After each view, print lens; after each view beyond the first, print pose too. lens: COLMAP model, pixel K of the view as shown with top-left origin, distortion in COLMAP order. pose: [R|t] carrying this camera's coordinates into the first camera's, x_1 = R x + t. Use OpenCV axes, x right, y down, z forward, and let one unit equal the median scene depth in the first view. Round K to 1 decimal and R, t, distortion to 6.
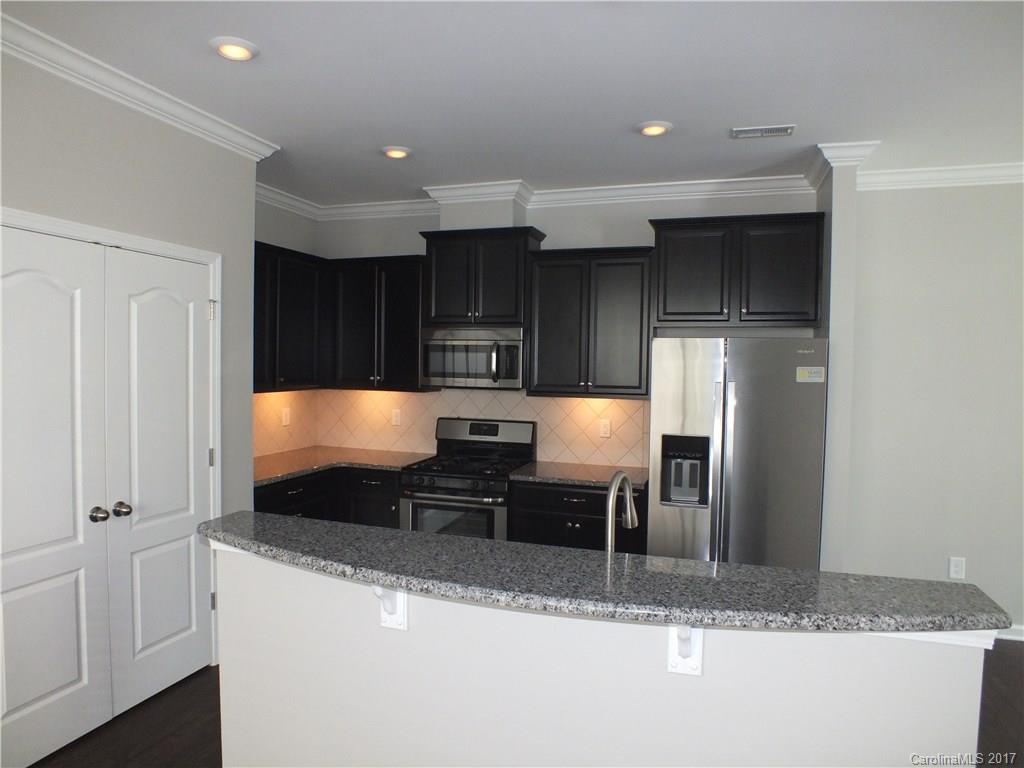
lens RADIAL K [[663.2, 0, 512.0], [0, 663.2, 384.0], [0, 0, 1]] dist [-0.031209, 0.003876]
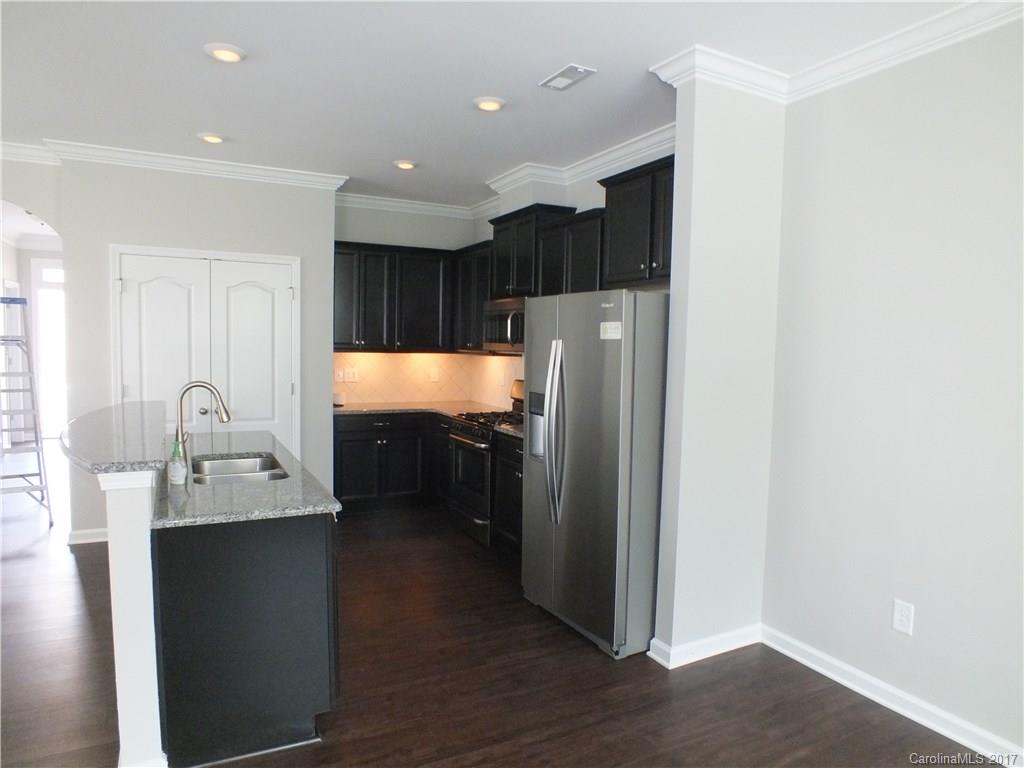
lens RADIAL K [[663.2, 0, 512.0], [0, 663.2, 384.0], [0, 0, 1]] dist [-0.031209, 0.003876]
pose [[0.709437, 0.043069, -0.703451, 0.921272], [-0.033814, 0.999062, 0.027067, 0.035931], [0.703957, 0.004584, 0.710228, 0.239690]]
